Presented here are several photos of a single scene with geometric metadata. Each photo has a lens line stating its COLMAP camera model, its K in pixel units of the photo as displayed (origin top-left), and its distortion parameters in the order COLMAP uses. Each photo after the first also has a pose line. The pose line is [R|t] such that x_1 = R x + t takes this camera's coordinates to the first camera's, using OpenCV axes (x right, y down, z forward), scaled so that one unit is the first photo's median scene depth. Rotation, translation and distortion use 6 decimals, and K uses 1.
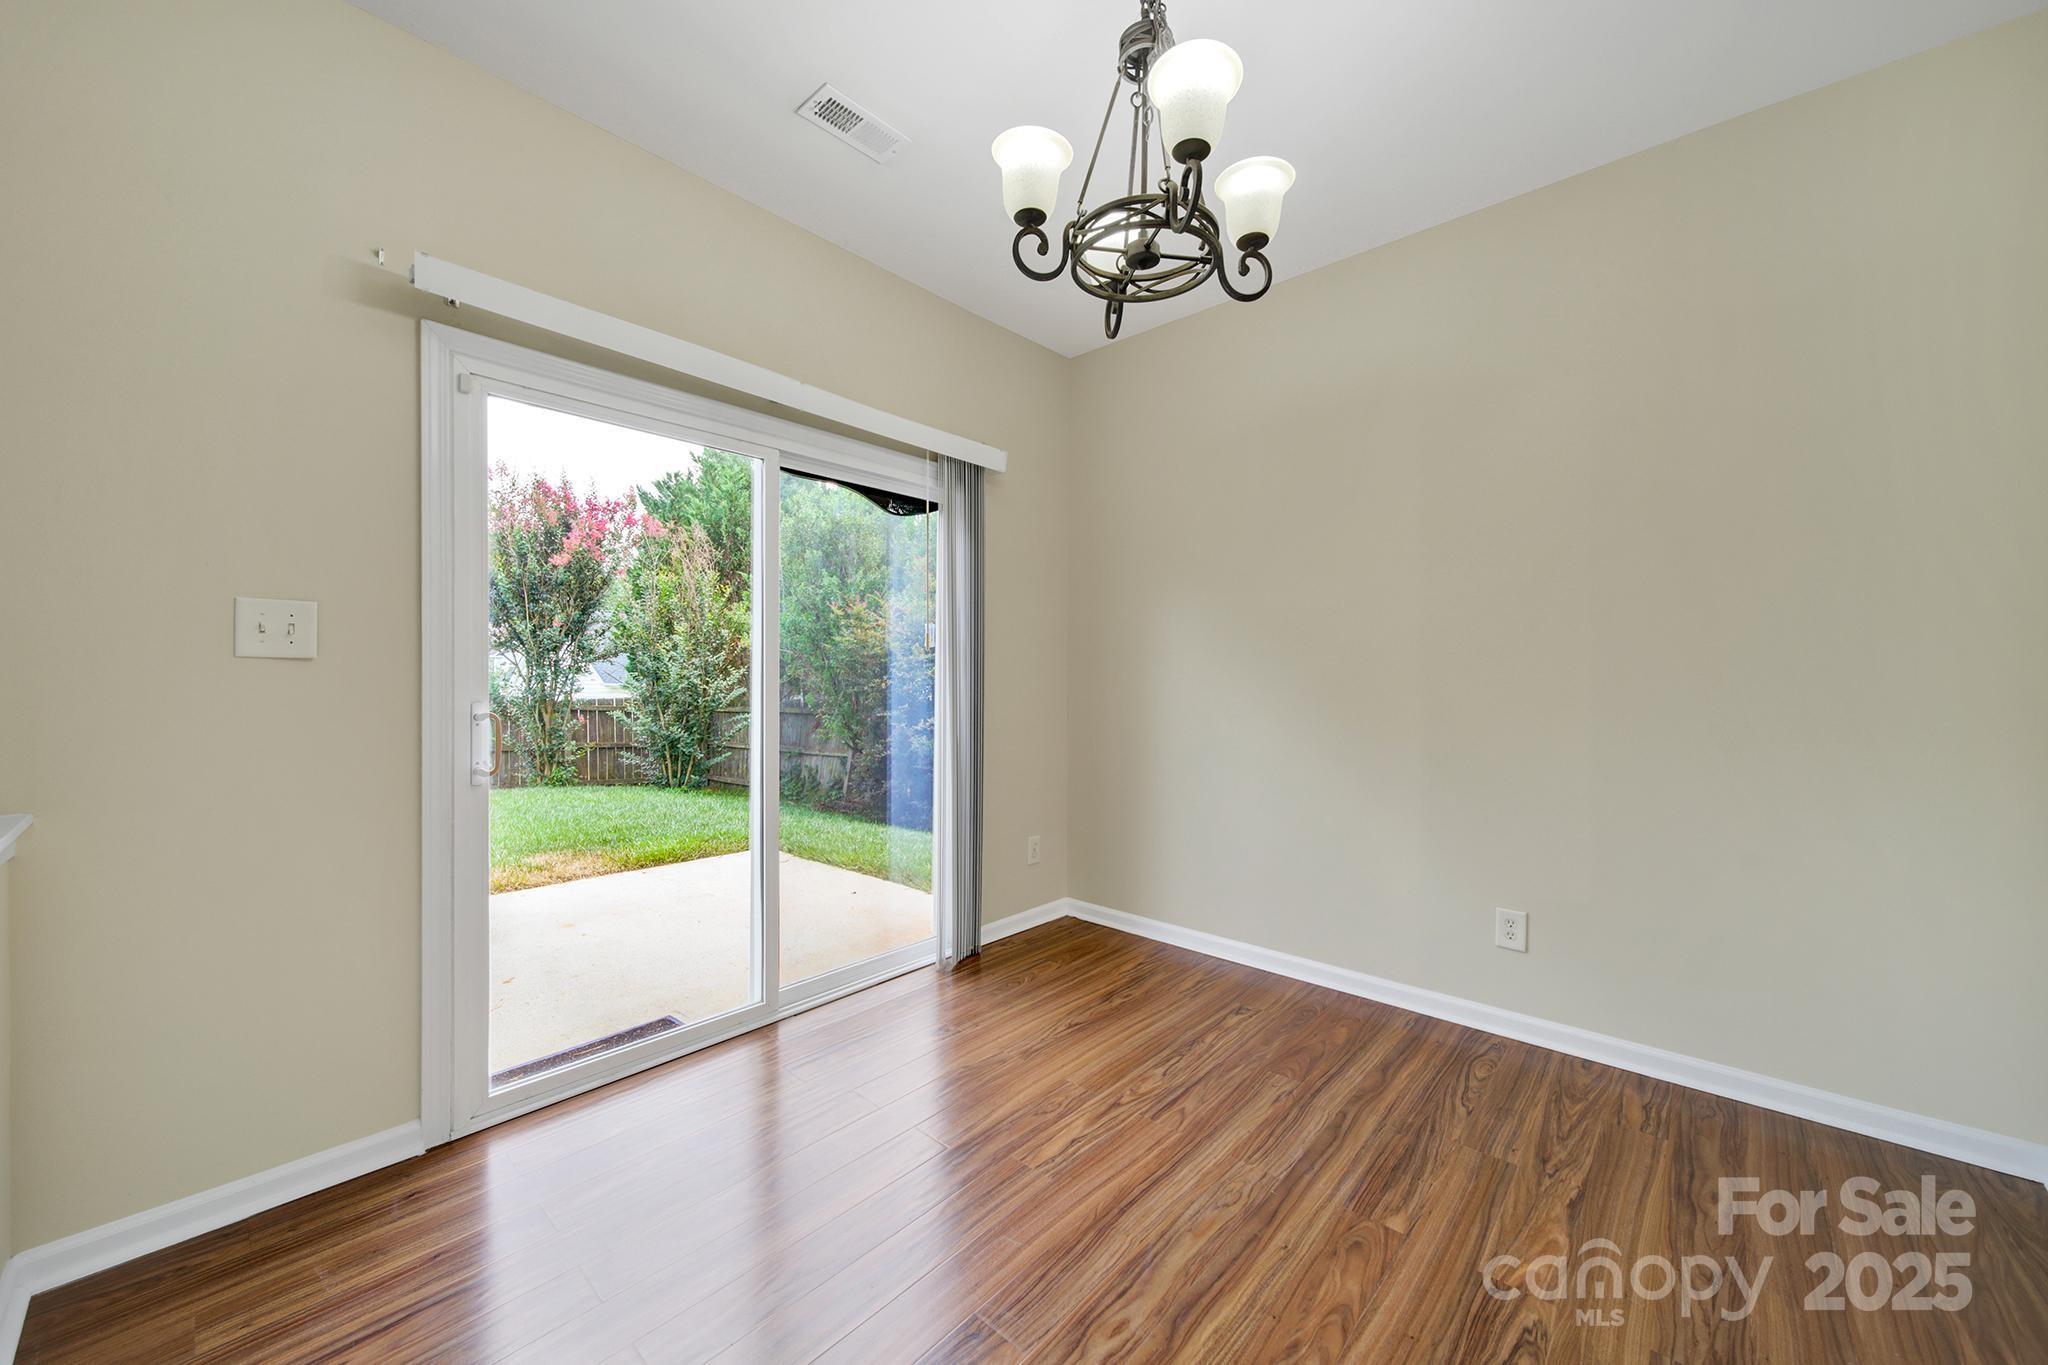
lens RADIAL K [[768.4, 0, 1022.9], [0, 768.4, 681.9], [0, 0, 1]] dist [-0.002597, -0.000280]
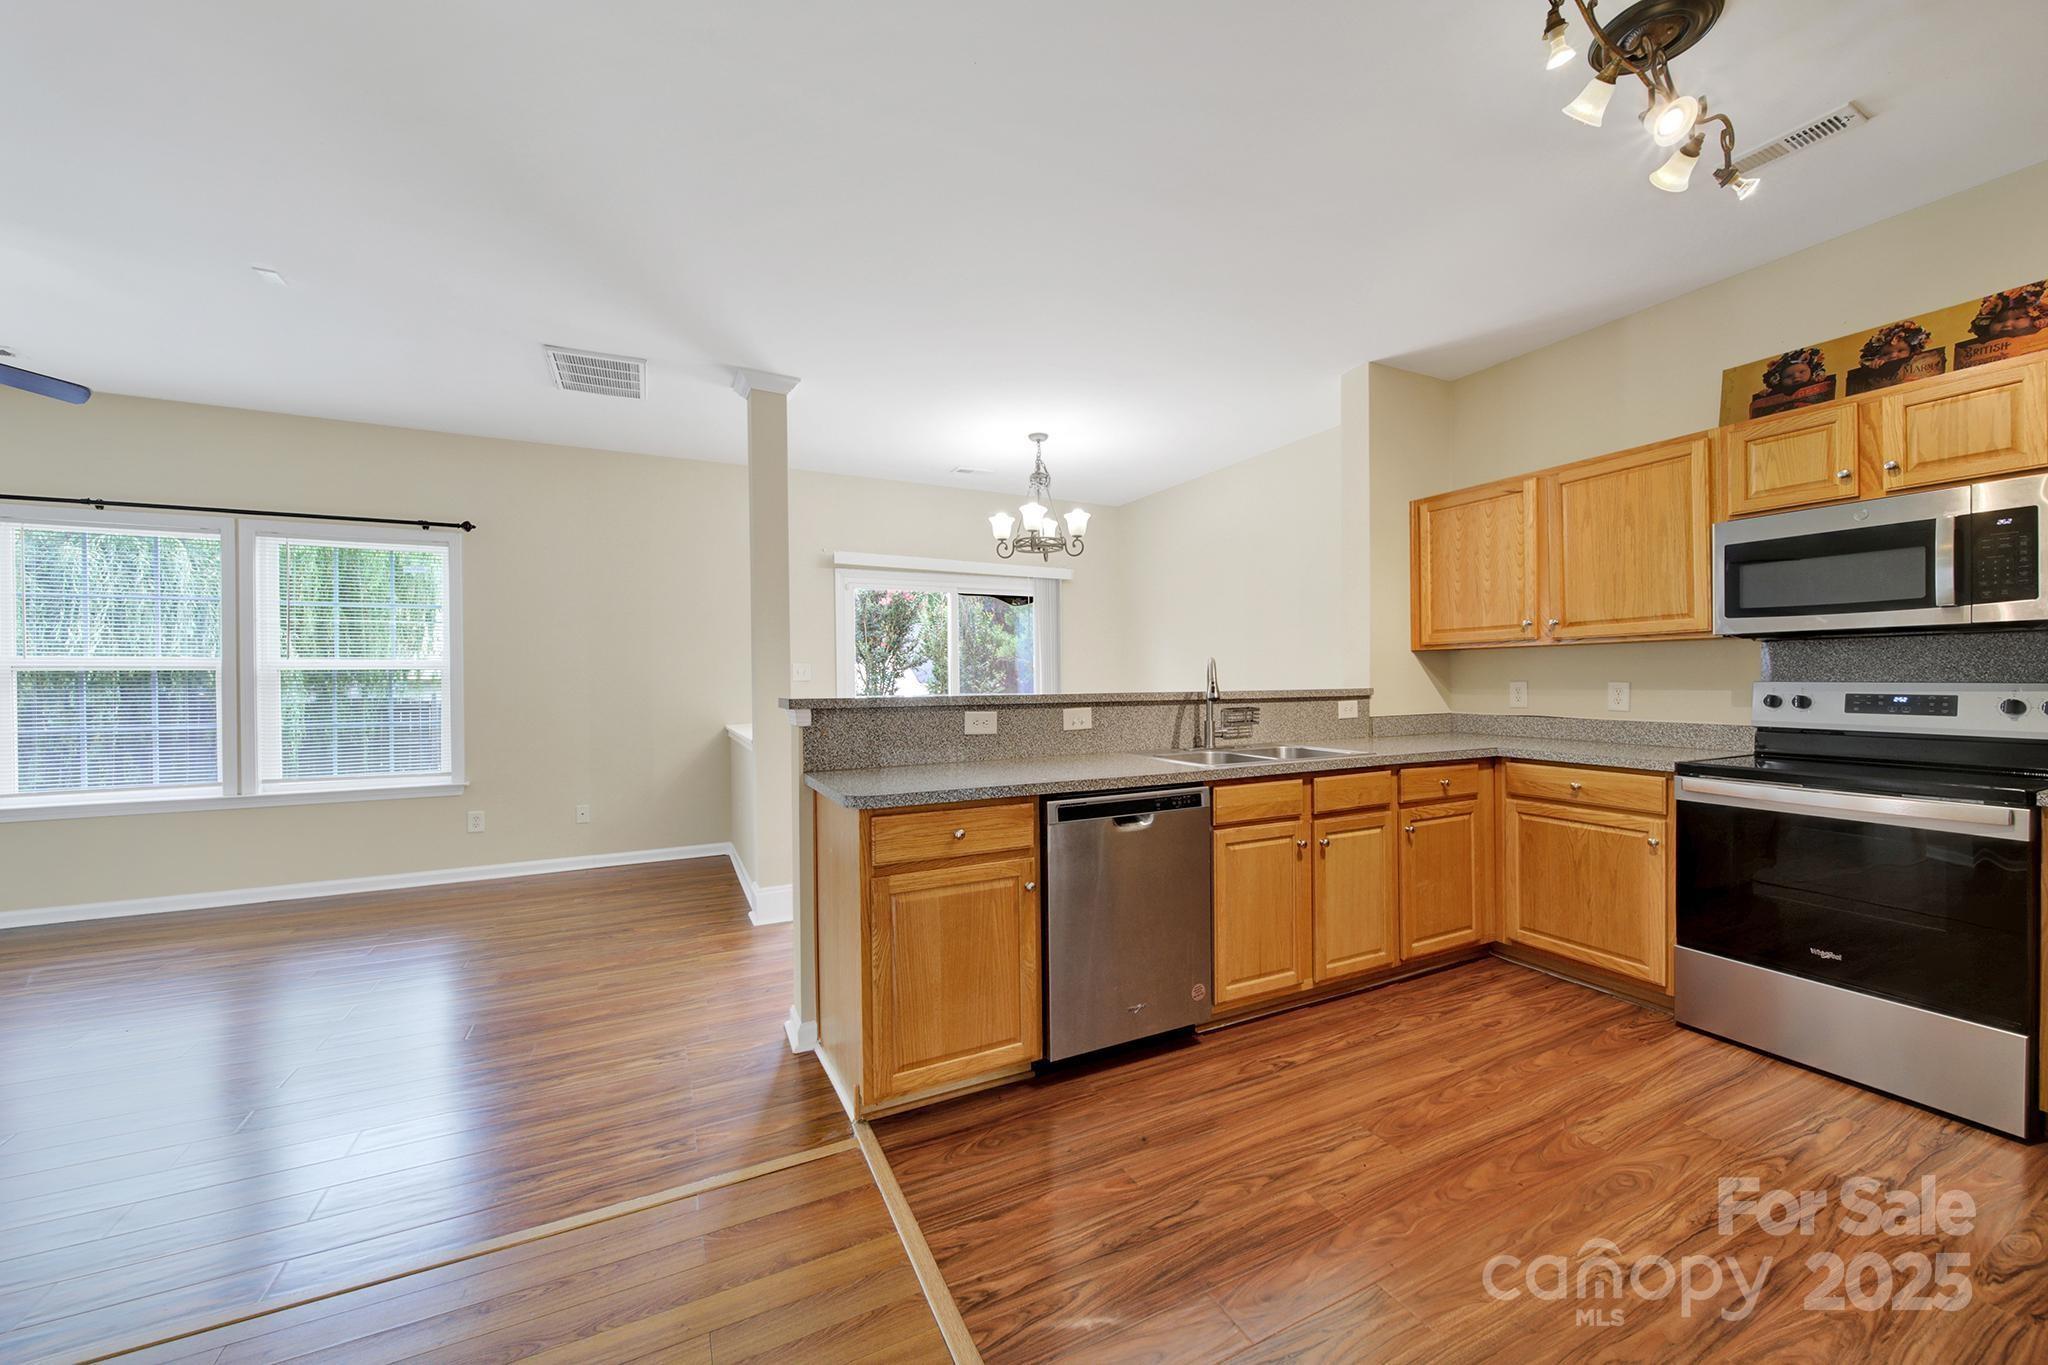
lens RADIAL K [[768.4, 0, 1017.9], [0, 768.4, 684.4], [0, 0, 1]] dist [-0.002597, -0.000280]
pose [[0.928922, -0.006242, -0.370222, 0.172522], [0.008761, 0.999949, 0.005123, -0.003506], [0.370171, -0.008002, 0.928929, -0.266902]]
